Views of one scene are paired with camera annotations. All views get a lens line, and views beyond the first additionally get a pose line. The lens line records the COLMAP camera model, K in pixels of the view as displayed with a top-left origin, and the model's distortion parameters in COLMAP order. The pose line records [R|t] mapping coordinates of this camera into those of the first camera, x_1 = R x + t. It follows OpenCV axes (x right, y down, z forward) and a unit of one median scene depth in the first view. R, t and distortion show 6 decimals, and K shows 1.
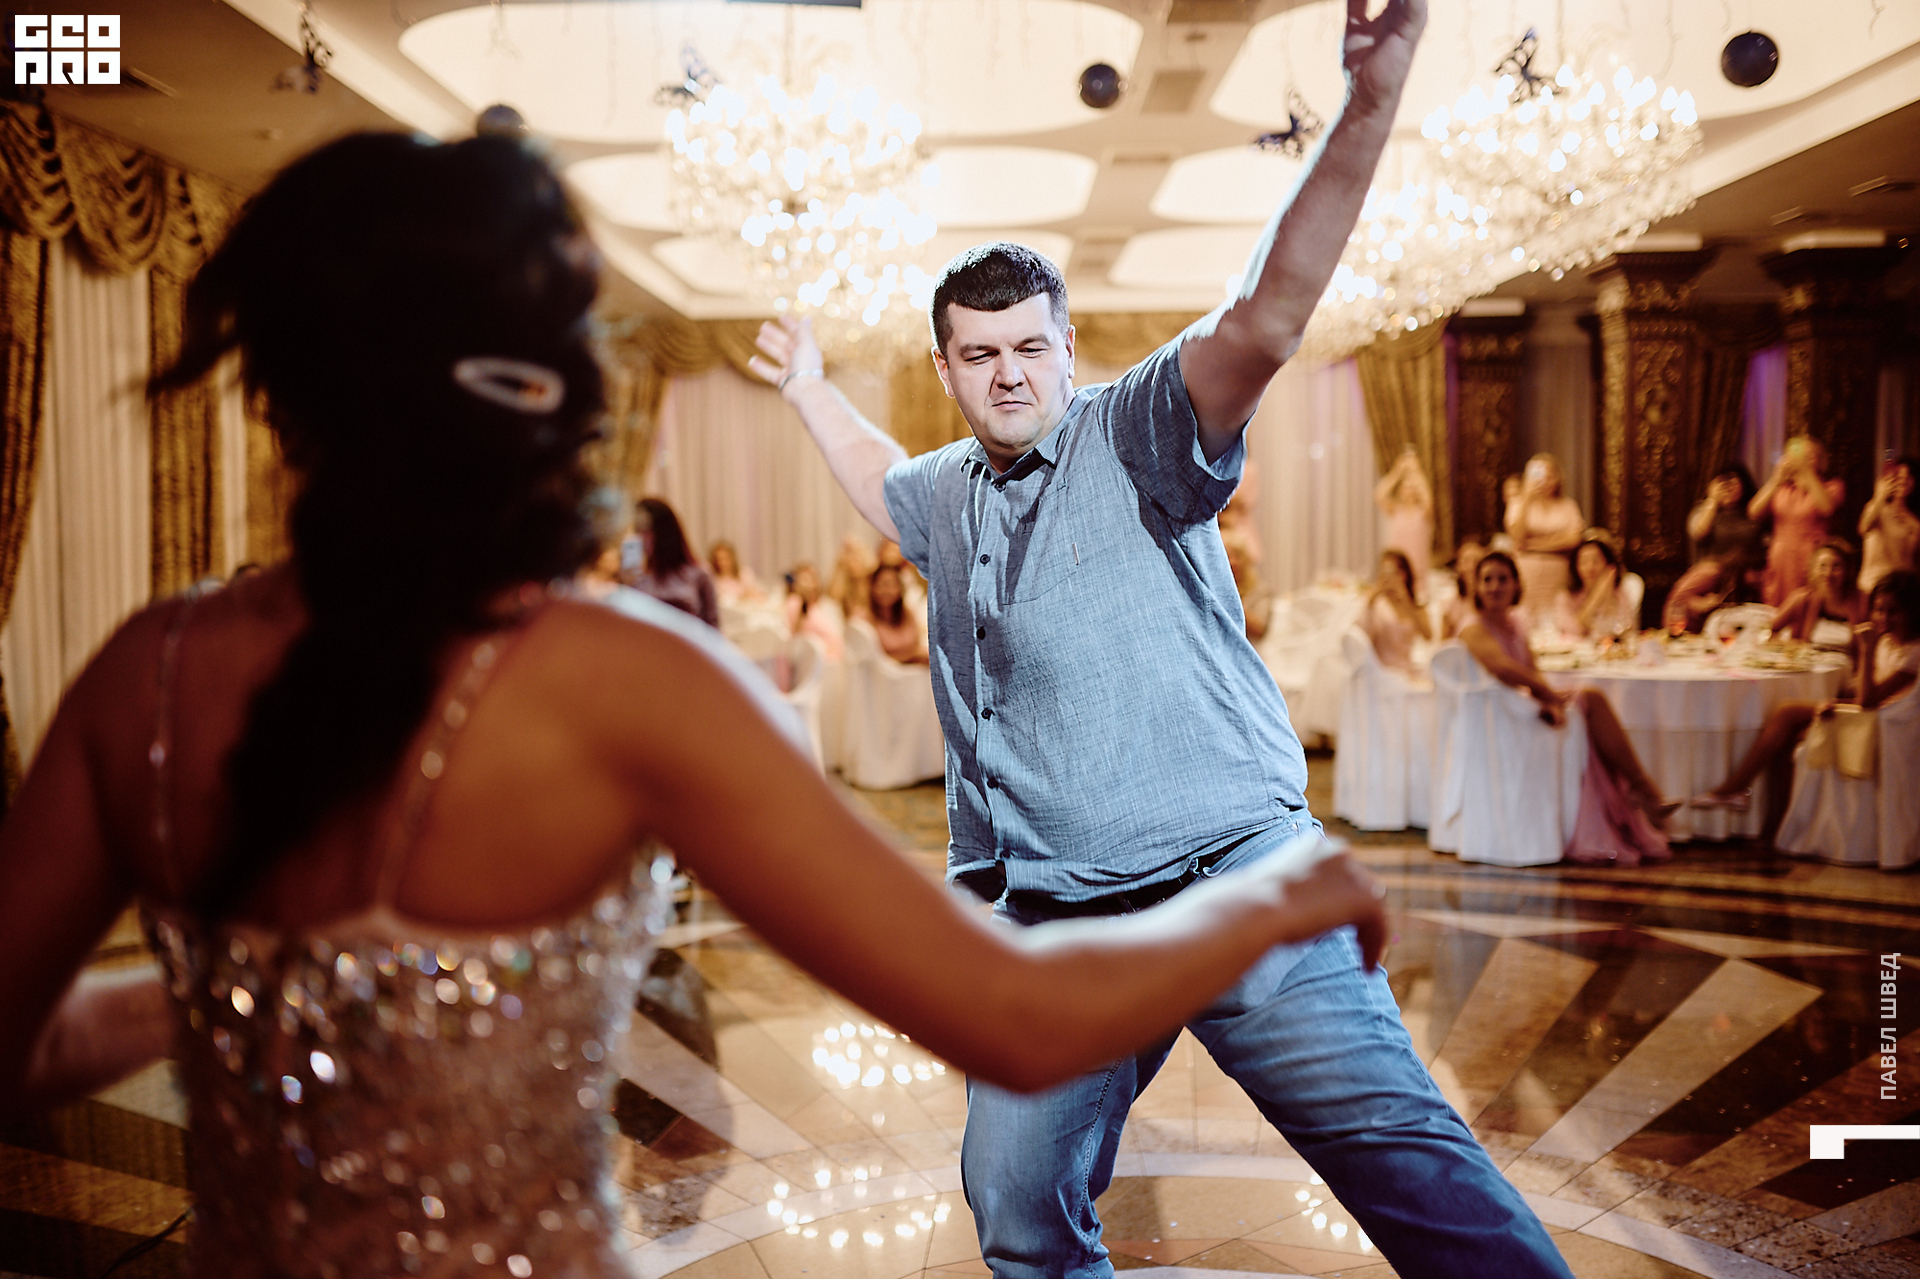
lens RADIAL K [[1891.8, 0, 942.0], [0, 1891.8, 672.7], [0, 0, 1]] dist [0.002575, 0.012796]
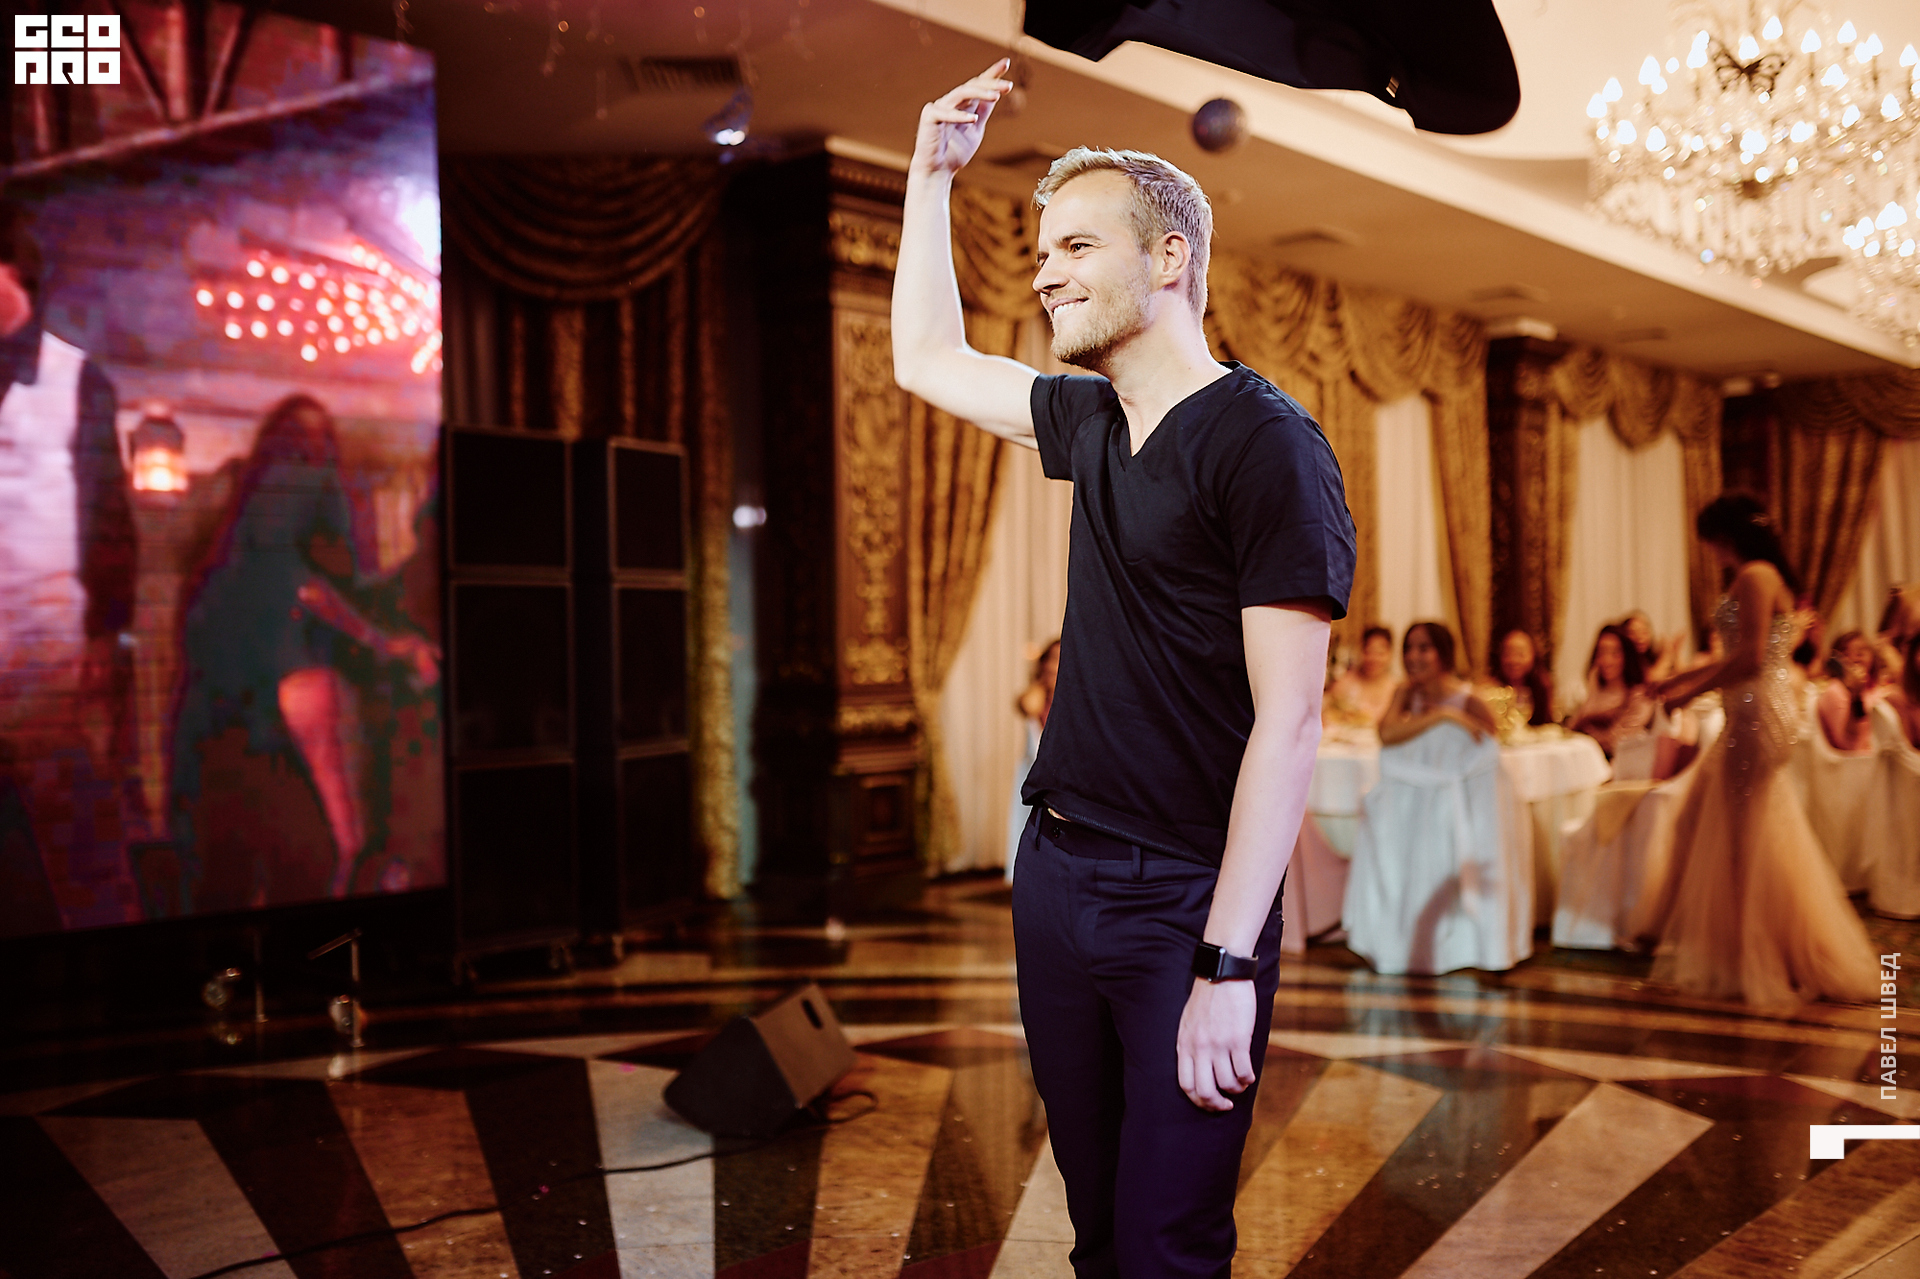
lens RADIAL K [[1866.8, 0, 960.0], [0, 1866.8, 639.5], [0, 0, 1]] dist [-0.012408, -0.000930]
pose [[0.755928, 0.005025, -0.654635, 0.176972], [-0.054637, 0.996966, -0.055438, 0.010349], [0.652371, 0.077674, 0.753909, 0.179069]]
